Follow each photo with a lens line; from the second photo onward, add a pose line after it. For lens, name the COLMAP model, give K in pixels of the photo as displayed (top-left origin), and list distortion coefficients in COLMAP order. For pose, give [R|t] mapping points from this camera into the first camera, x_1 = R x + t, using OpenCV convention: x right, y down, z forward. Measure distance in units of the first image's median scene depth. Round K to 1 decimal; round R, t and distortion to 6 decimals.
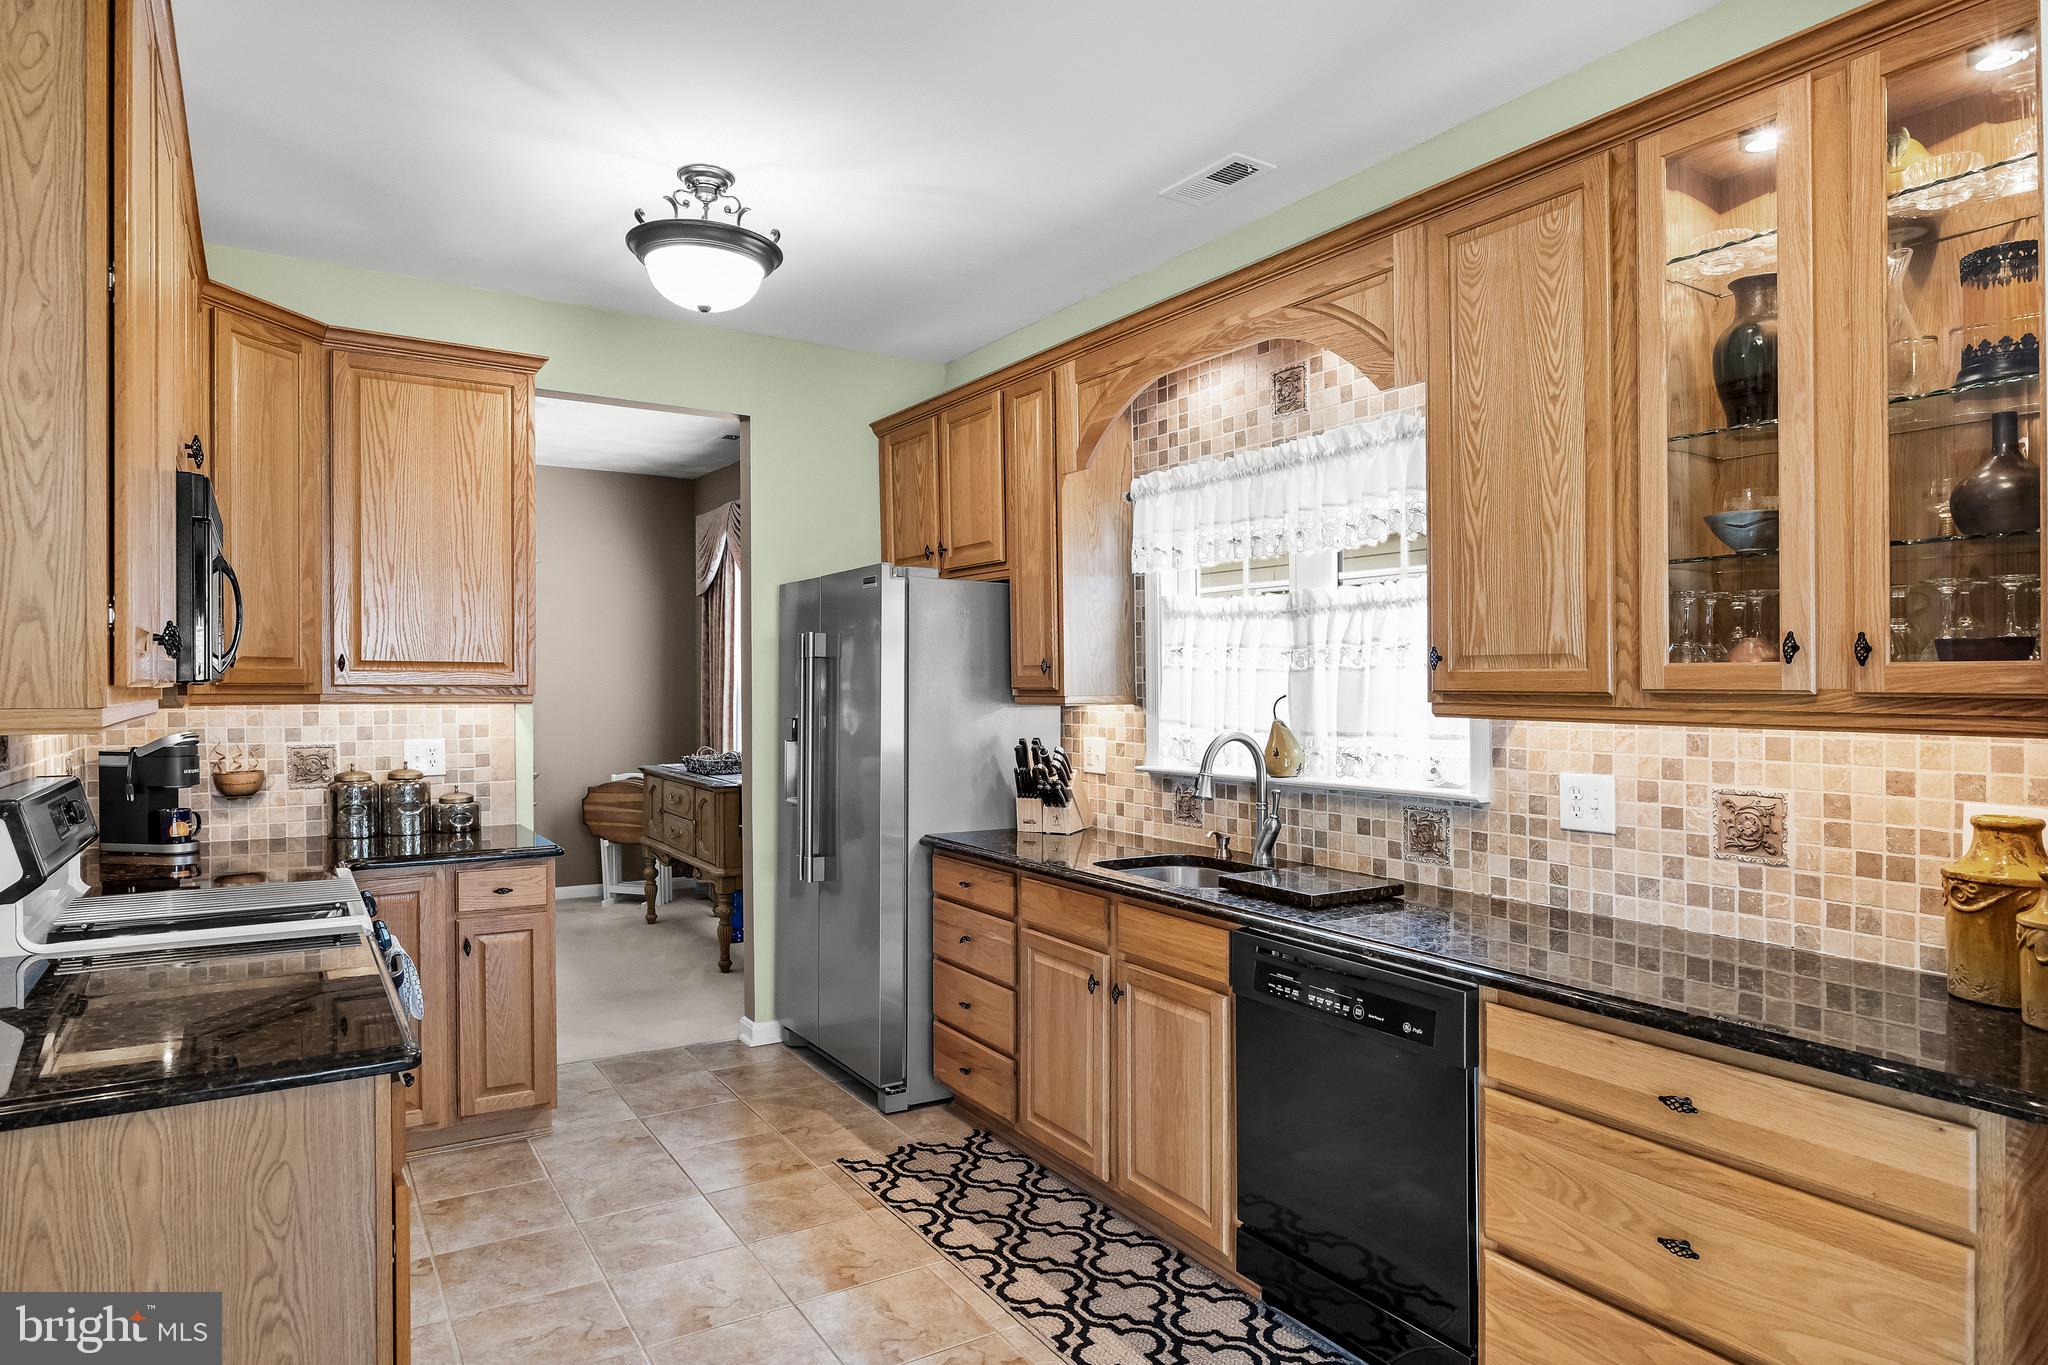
lens RADIAL K [[1205.0, 0, 1026.0], [0, 1205.0, 679.7], [0, 0, 1]] dist [-0.011325, 0.000977]
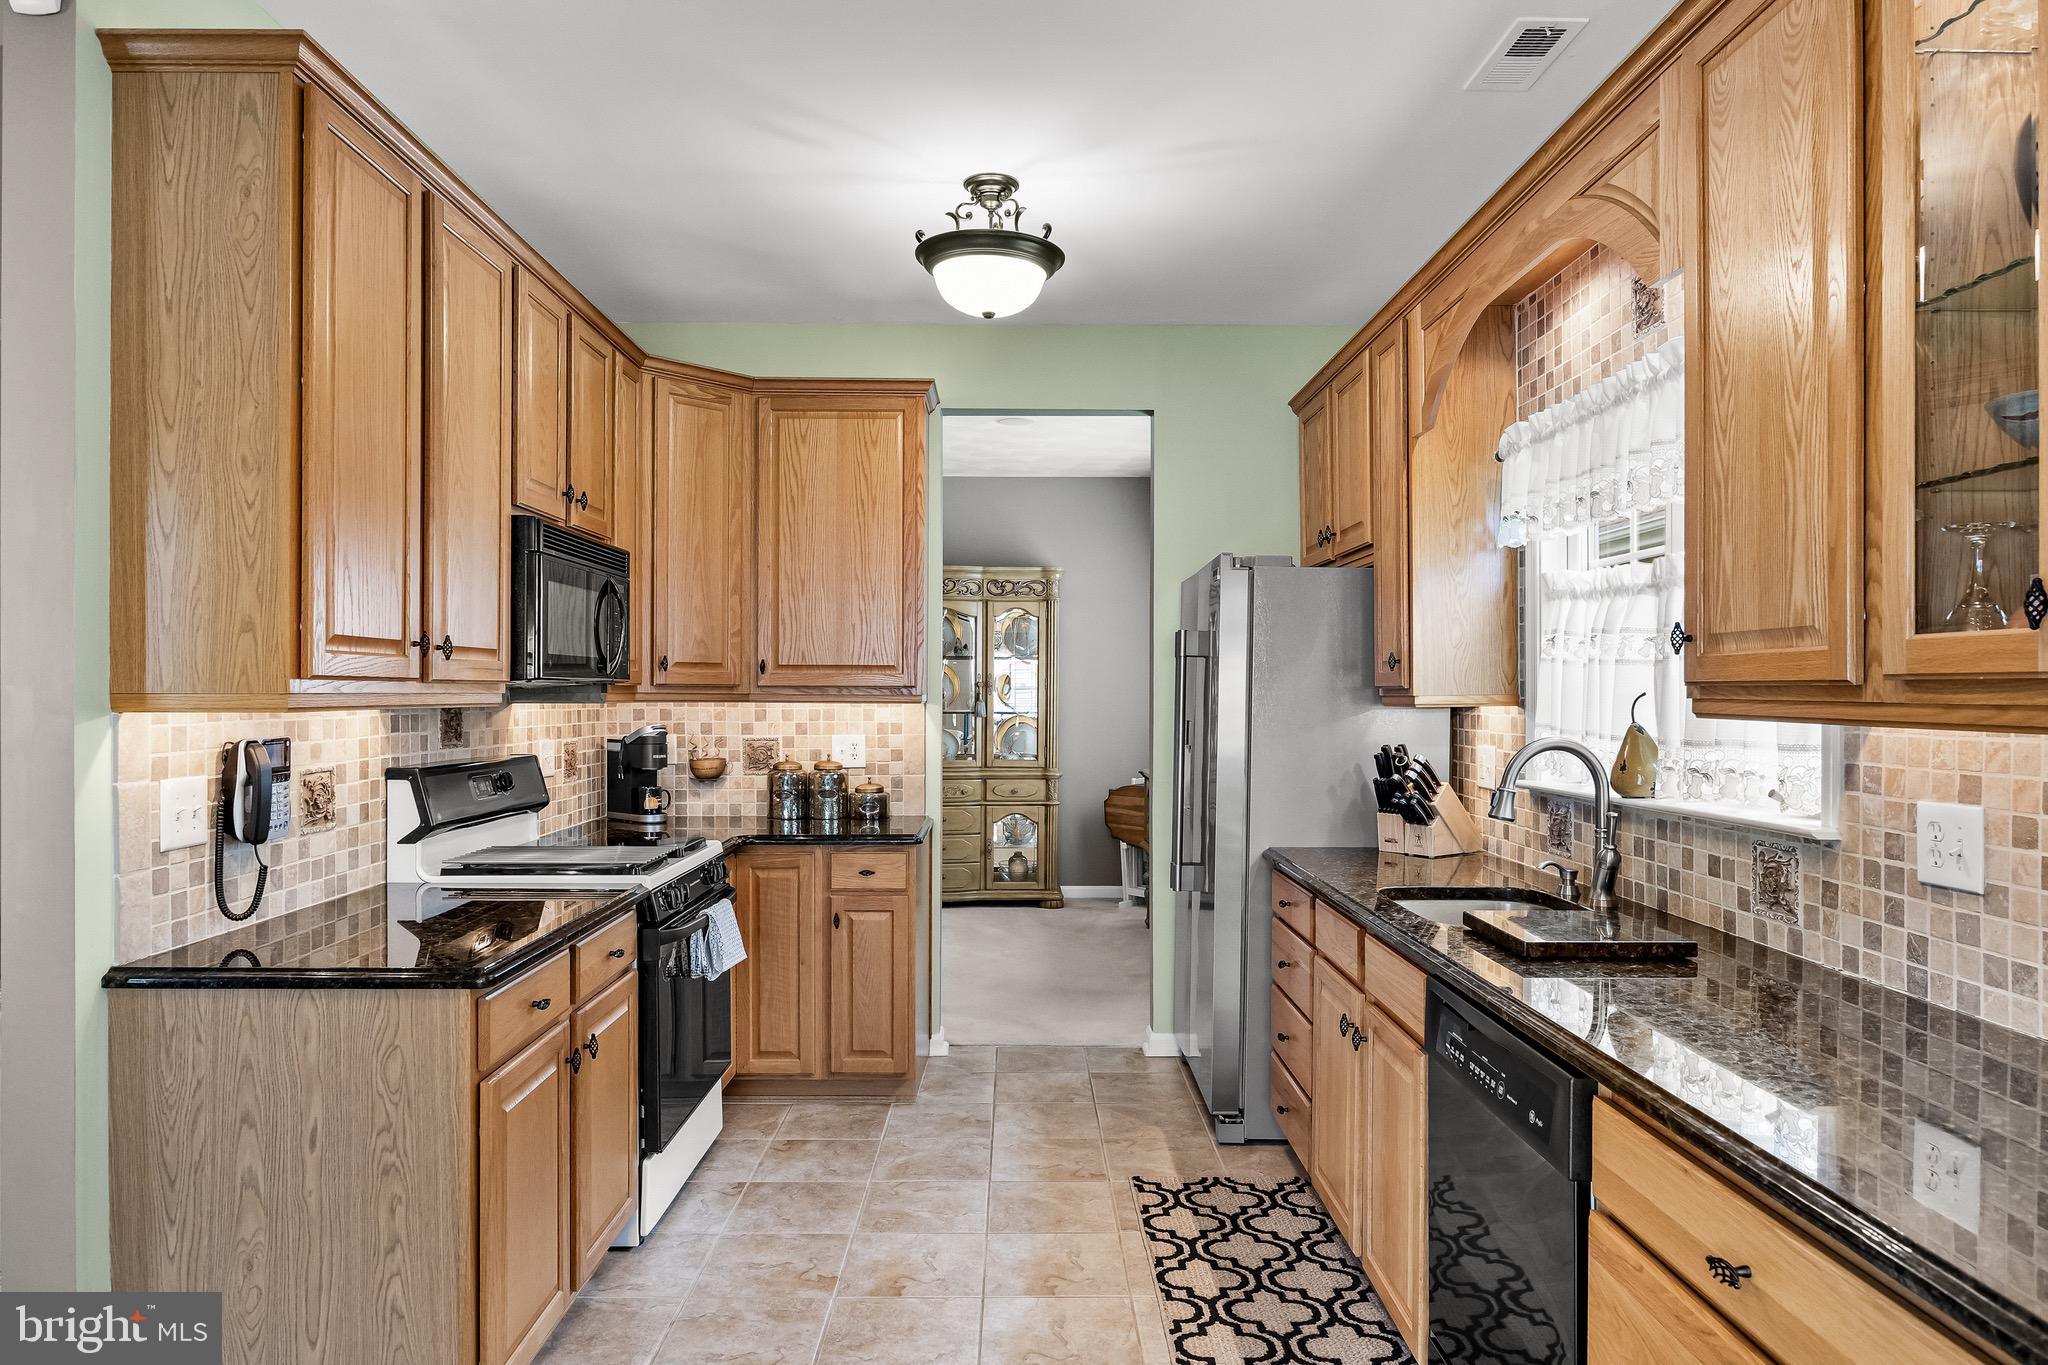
lens RADIAL K [[1282.8, 0, 1020.9], [0, 1282.8, 692.1], [0, 0, 1]] dist [-0.006678, 0.000173]
pose [[0.847075, -0.002090, -0.531468, 0.334104], [0.003590, 0.999992, 0.001788, 0.010211], [0.531460, -0.003423, 0.847076, 0.091667]]
